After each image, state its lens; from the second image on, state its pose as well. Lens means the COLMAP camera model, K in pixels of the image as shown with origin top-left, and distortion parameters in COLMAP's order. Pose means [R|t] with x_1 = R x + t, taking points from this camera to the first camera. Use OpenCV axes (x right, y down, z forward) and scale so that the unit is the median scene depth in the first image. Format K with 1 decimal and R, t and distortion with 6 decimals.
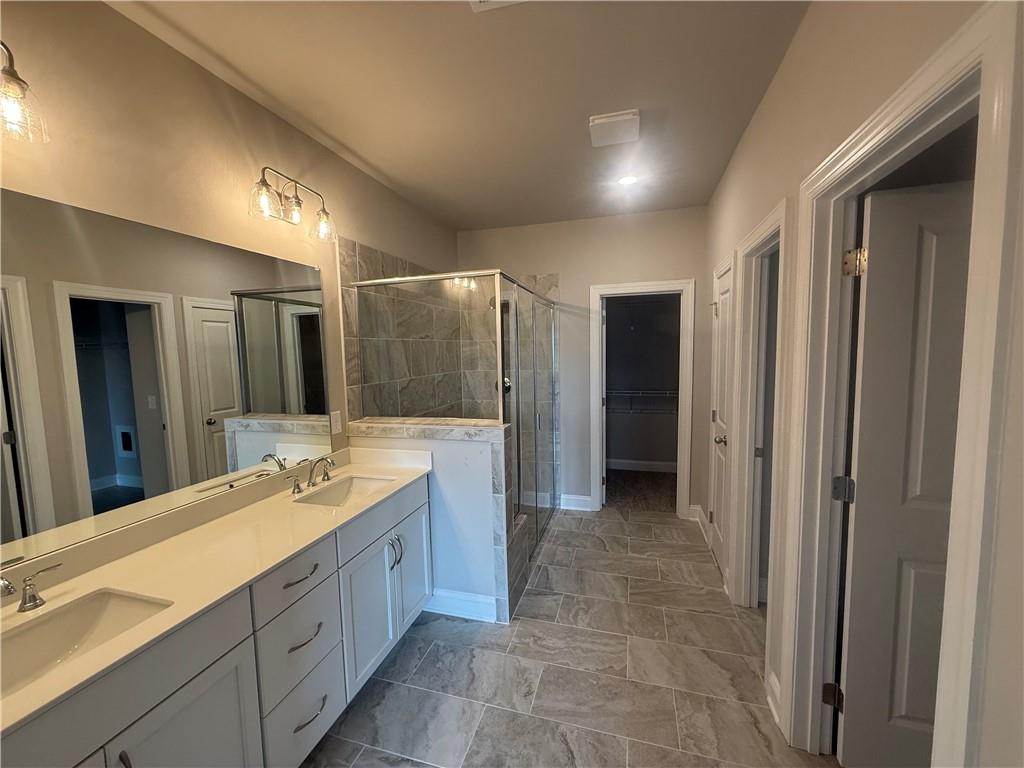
lens RADIAL K [[406.9, 0, 511.7], [0, 406.9, 384.4], [0, 0, 1]] dist [0.000099, 0.000348]
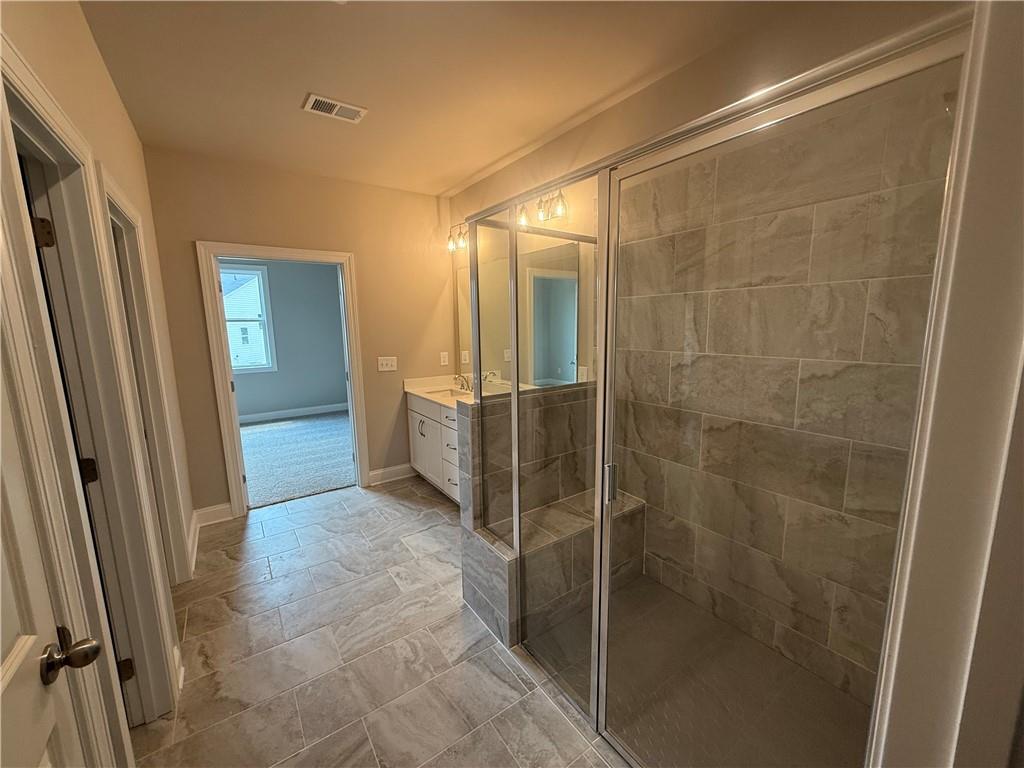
lens RADIAL K [[406.9, 0, 511.0], [0, 406.9, 386.1], [0, 0, 1]] dist [0.000099, 0.000348]
pose [[-0.621224, 0.153343, -0.768483, 0.632975], [-0.038781, 0.973450, 0.225592, -0.142430], [0.782673, 0.169946, -0.598784, 1.689276]]
